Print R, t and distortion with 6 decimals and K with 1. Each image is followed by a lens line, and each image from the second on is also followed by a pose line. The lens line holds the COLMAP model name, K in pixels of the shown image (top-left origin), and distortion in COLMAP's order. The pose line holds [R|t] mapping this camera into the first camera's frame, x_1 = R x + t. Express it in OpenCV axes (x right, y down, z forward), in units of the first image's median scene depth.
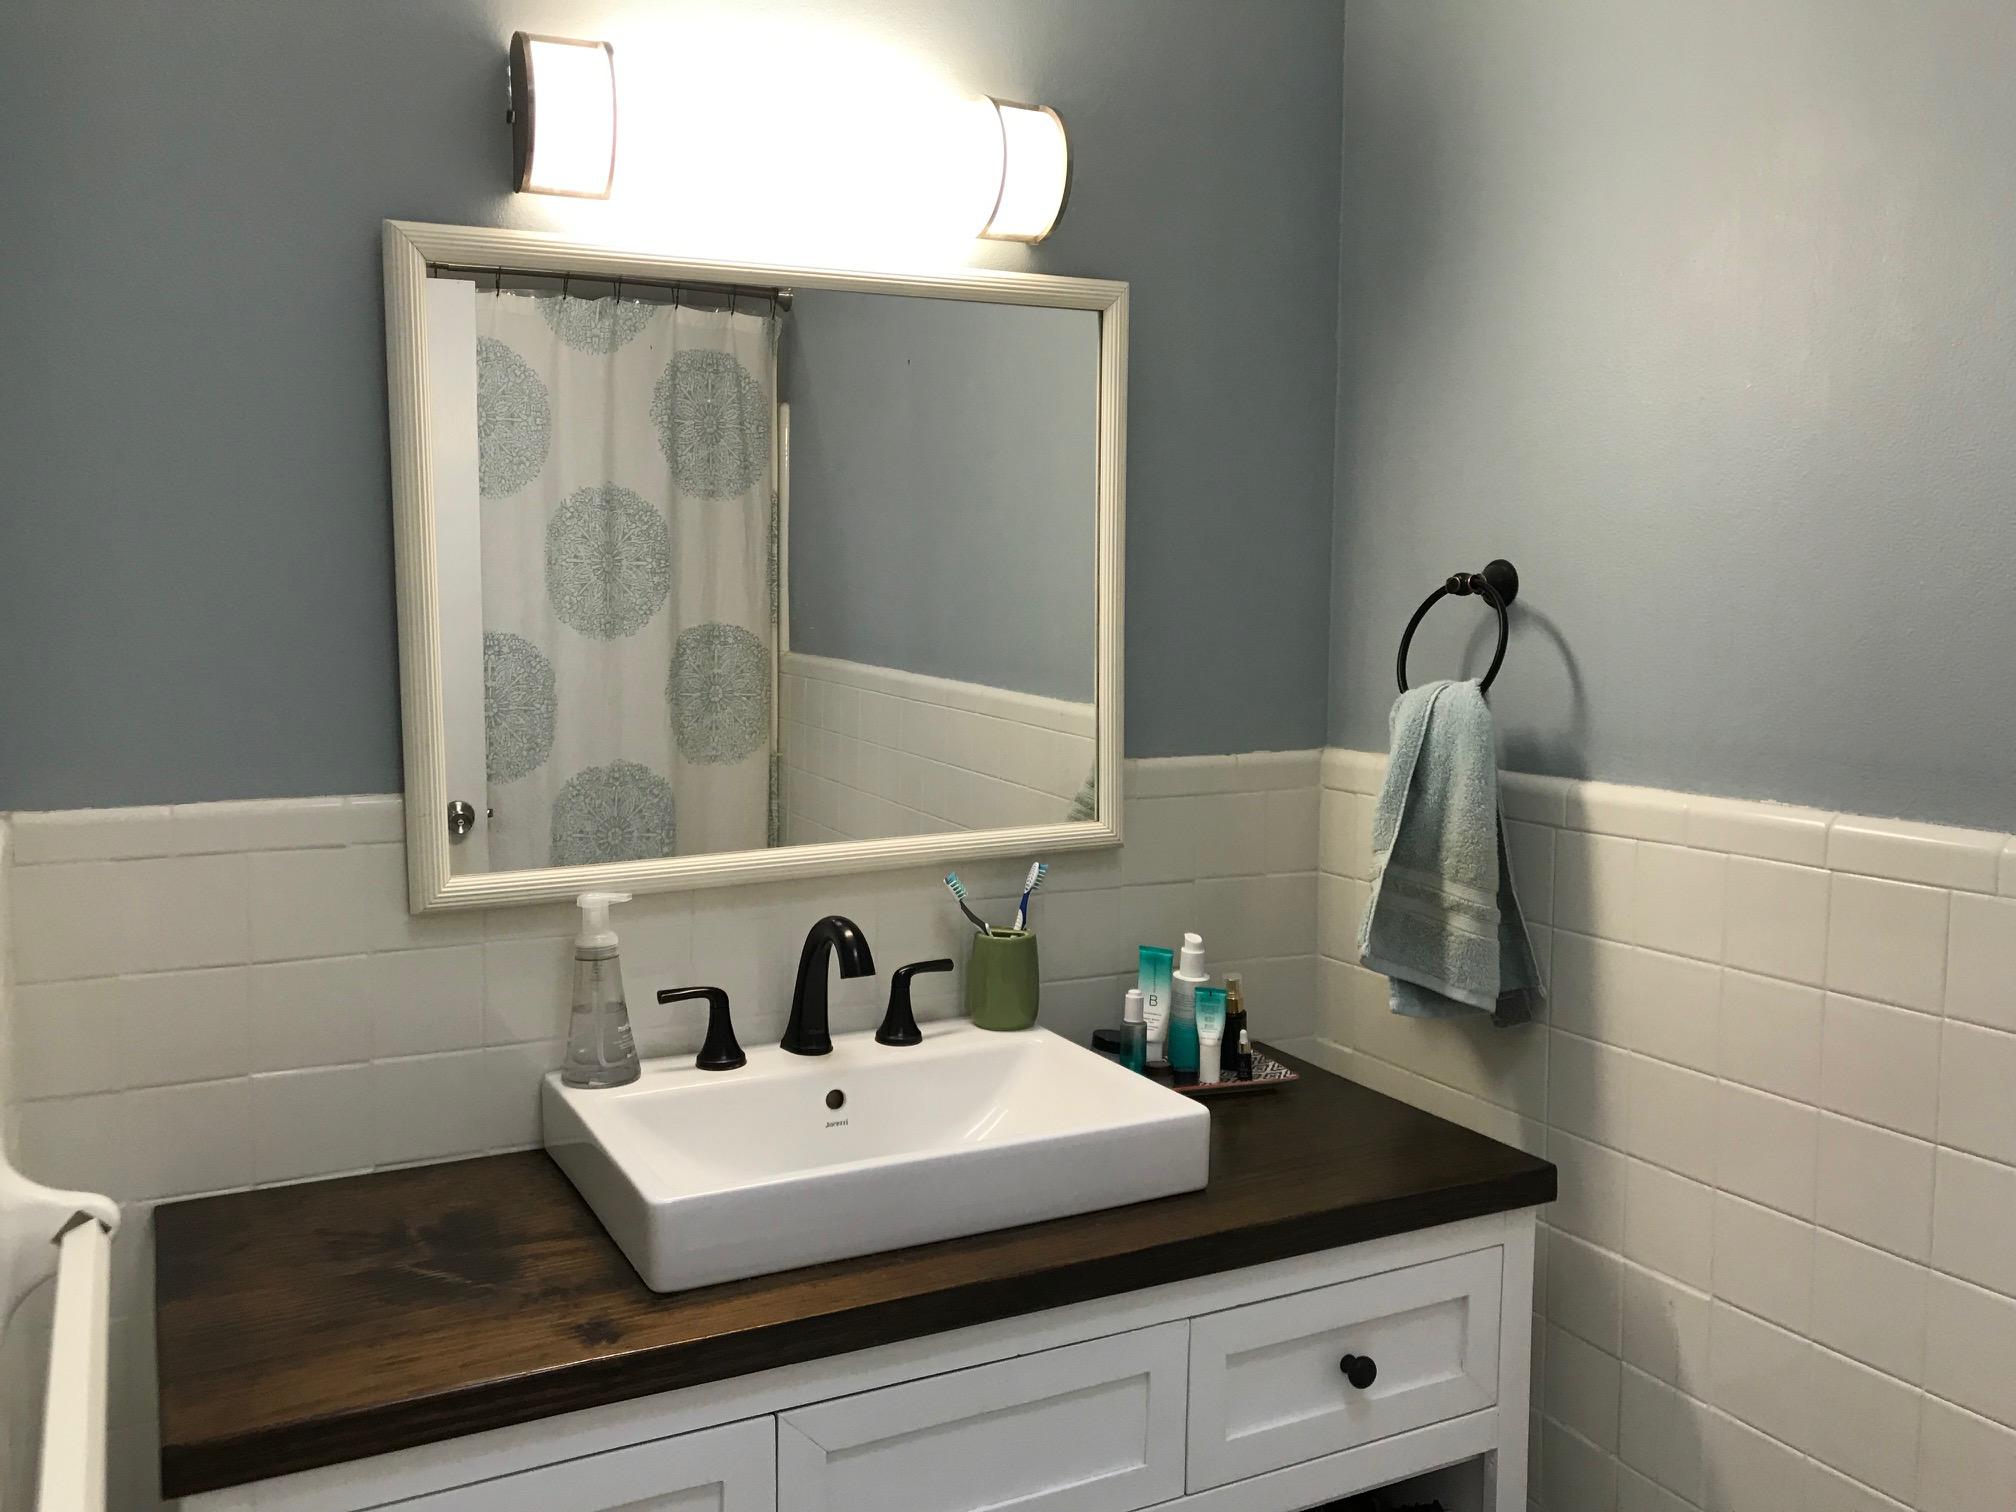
lens RADIAL K [[1683.5, 0, 1027.2], [0, 1683.5, 749.2], [0, 0, 1]] dist [0.060590, -0.056339]
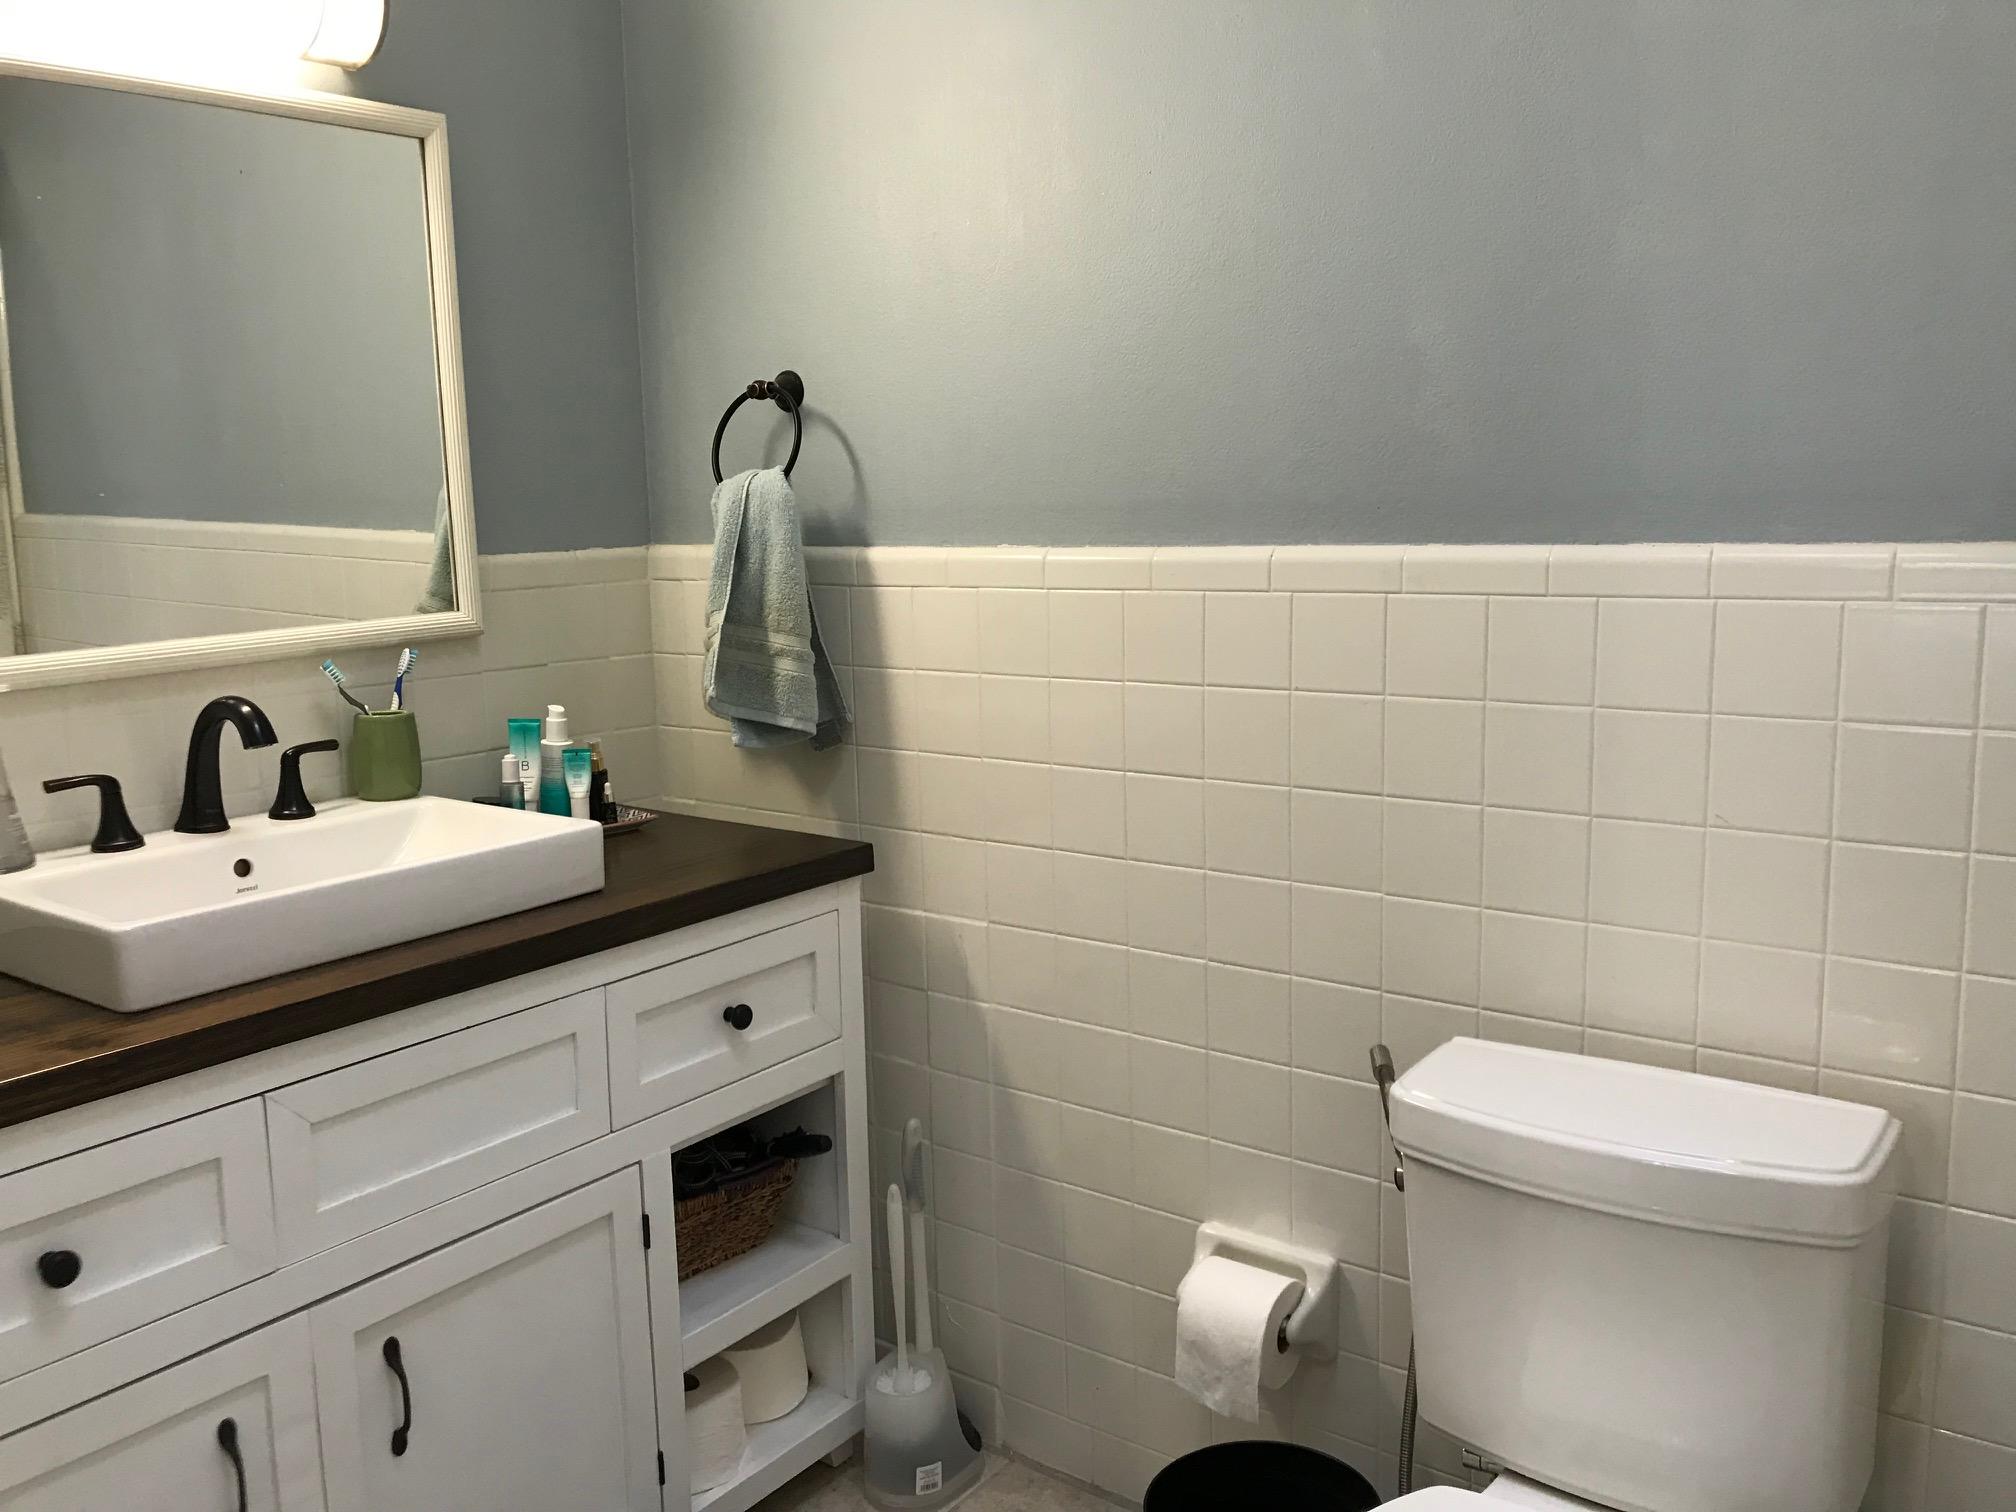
lens RADIAL K [[1683.5, 0, 1027.2], [0, 1683.5, 749.2], [0, 0, 1]] dist [0.060590, -0.056339]
pose [[0.901933, -0.096914, 0.420861, -0.107903], [0.071214, 0.994531, 0.076400, 0.081440], [-0.425963, -0.038937, 0.903902, -0.191933]]
